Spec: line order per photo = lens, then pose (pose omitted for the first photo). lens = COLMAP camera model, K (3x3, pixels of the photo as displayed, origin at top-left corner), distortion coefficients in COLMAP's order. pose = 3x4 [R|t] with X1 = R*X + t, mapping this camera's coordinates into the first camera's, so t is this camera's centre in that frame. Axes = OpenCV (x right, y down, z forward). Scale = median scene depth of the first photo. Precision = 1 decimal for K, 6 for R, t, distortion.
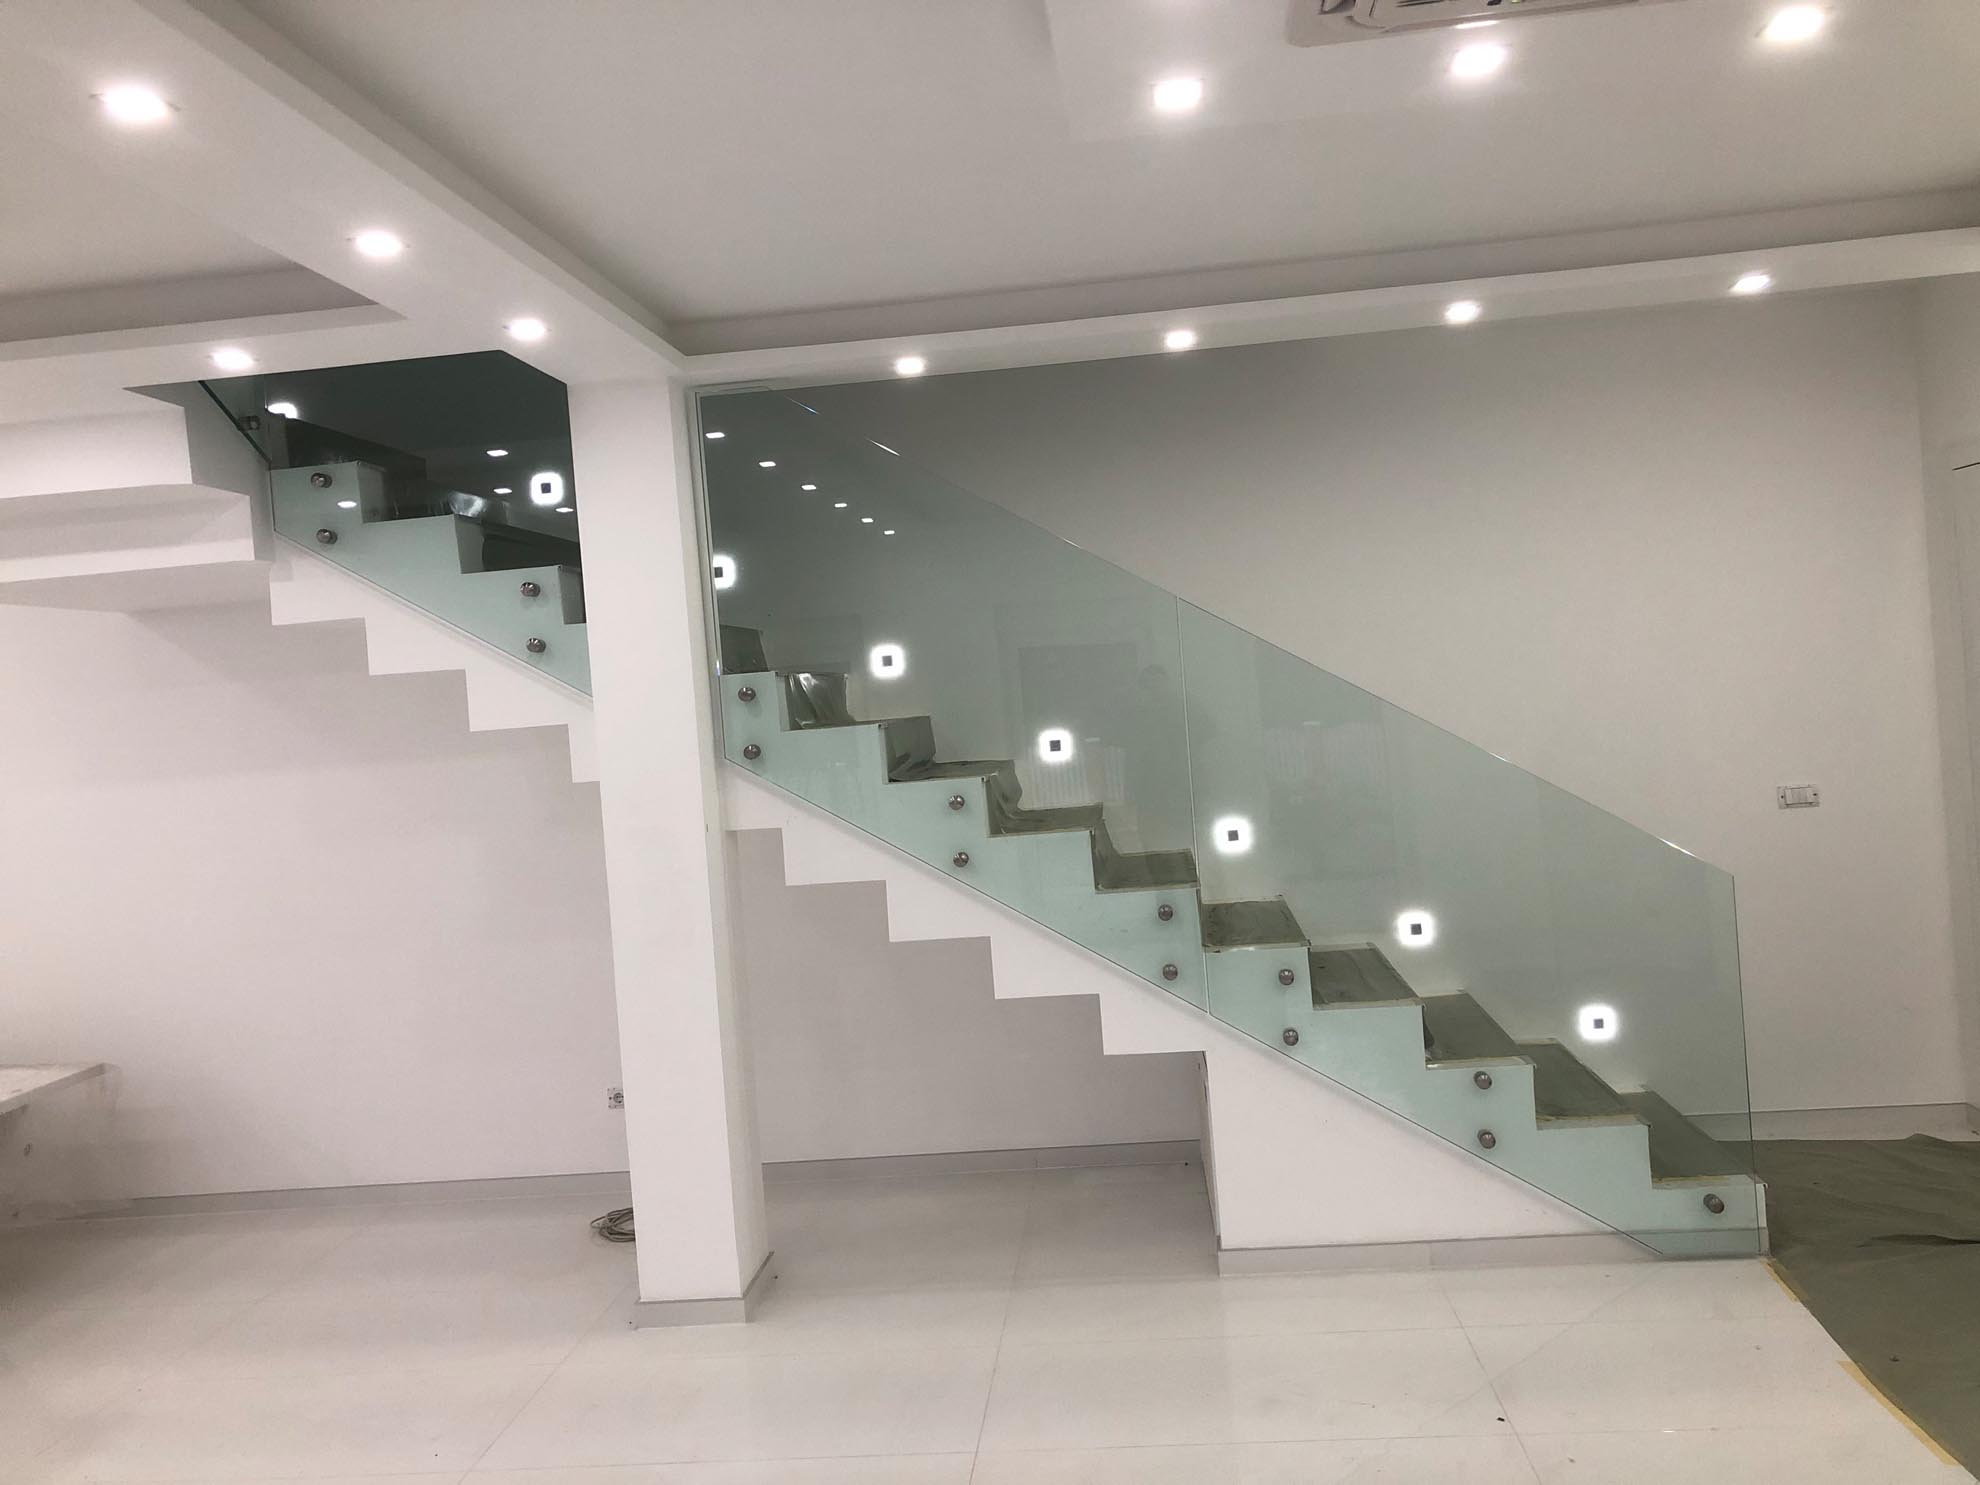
lens RADIAL K [[1613.5, 0, 990.0], [0, 1613.5, 742.5], [0, 0, 1]] dist [0.009062, 0.013228]
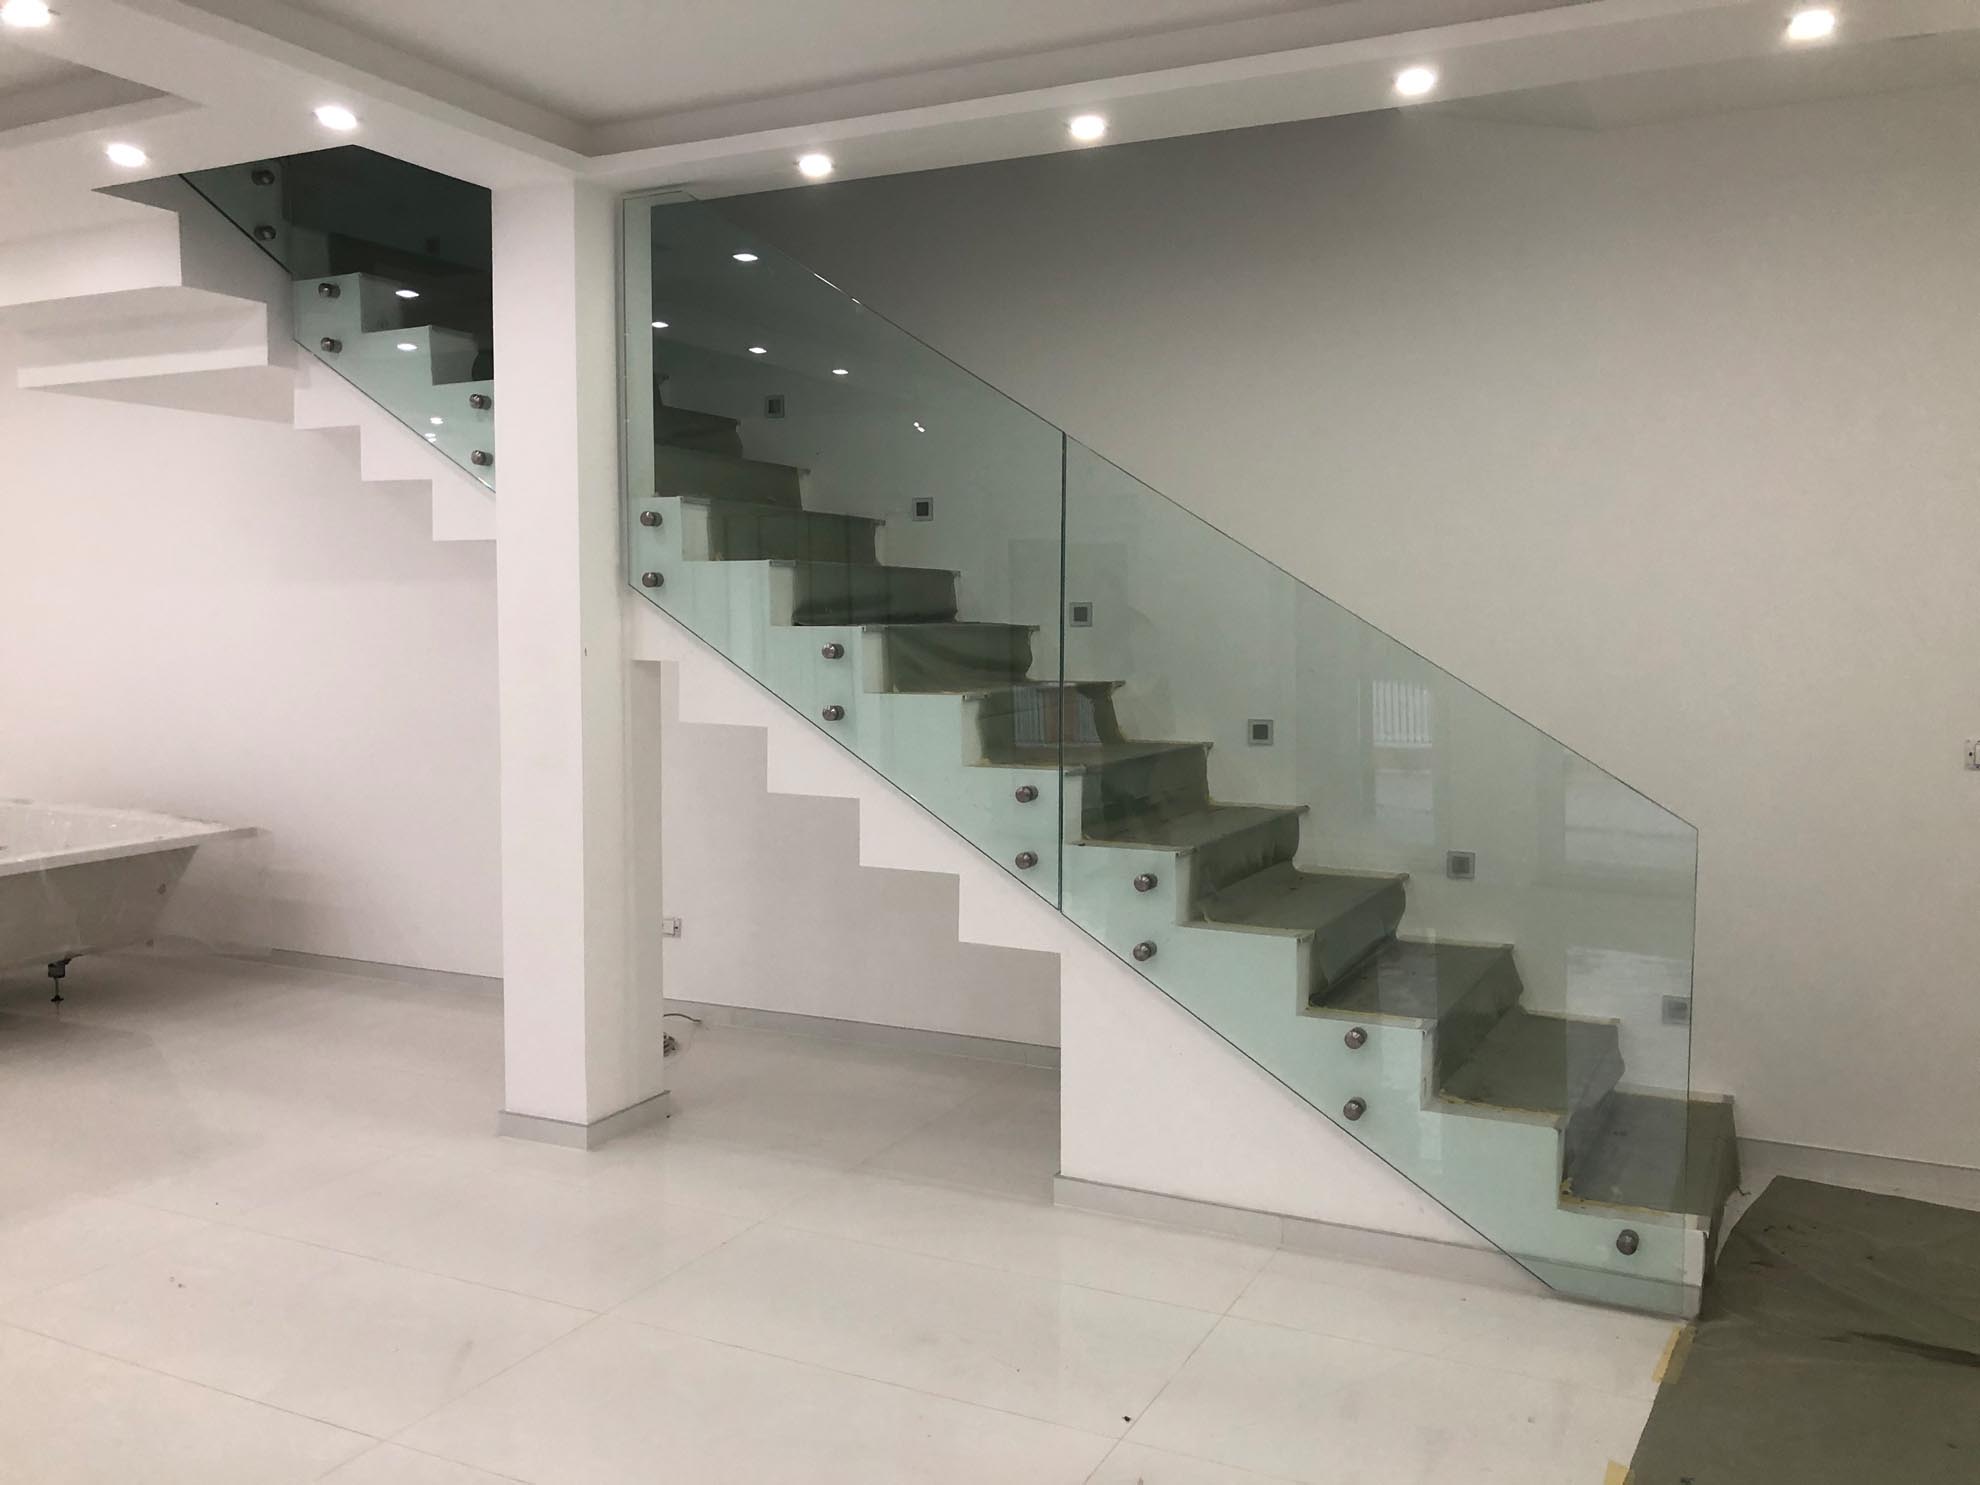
lens RADIAL K [[1613.5, 0, 990.0], [0, 1613.5, 742.5], [0, 0, 1]] dist [0.009062, 0.013228]
pose [[0.931723, 0.107428, -0.346918, 0.390986], [-0.085398, 0.993271, 0.078226, 0.009811], [0.352987, -0.043259, 0.934628, 0.164551]]
